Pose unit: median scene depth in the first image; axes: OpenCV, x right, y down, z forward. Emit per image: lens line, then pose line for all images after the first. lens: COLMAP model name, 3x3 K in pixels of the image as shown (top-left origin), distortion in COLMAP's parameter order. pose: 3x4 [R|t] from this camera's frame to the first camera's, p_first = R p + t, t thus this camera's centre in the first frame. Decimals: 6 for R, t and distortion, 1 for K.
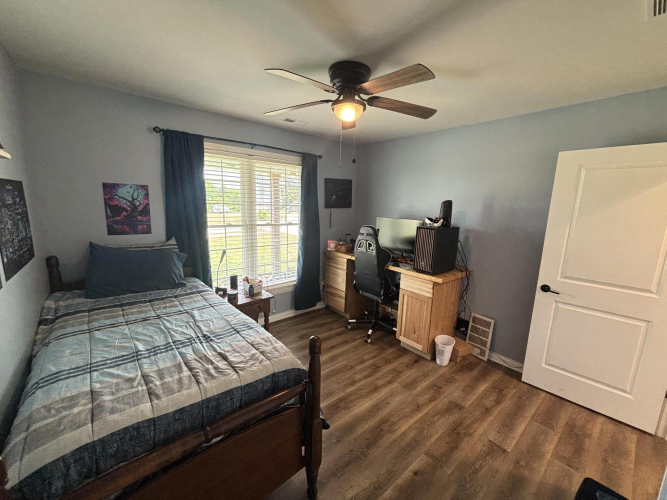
lens RADIAL K [[268.9, 0, 336.2], [0, 268.9, 250.3], [0, 0, 1]] dist [0.003597, -0.000118]
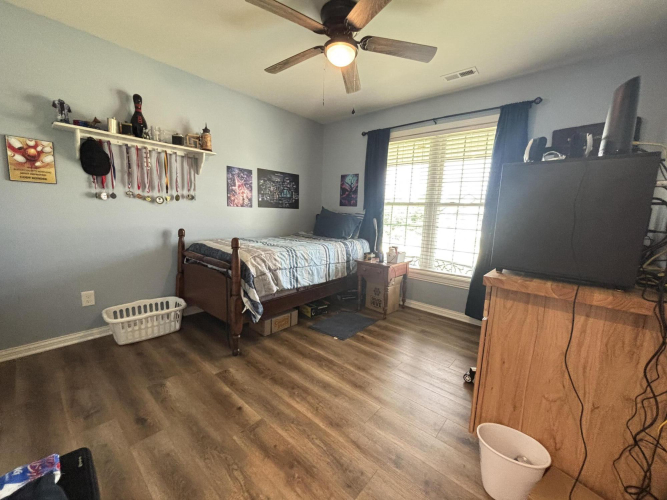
lens RADIAL K [[268.9, 0, 335.9], [0, 268.9, 252.1], [0, 0, 1]] dist [0.003597, -0.000118]
pose [[0.156890, 0.122263, -0.980019, 0.846935], [-0.198714, 0.975922, 0.089940, 0.079370], [0.967418, 0.180633, 0.177407, 0.726496]]
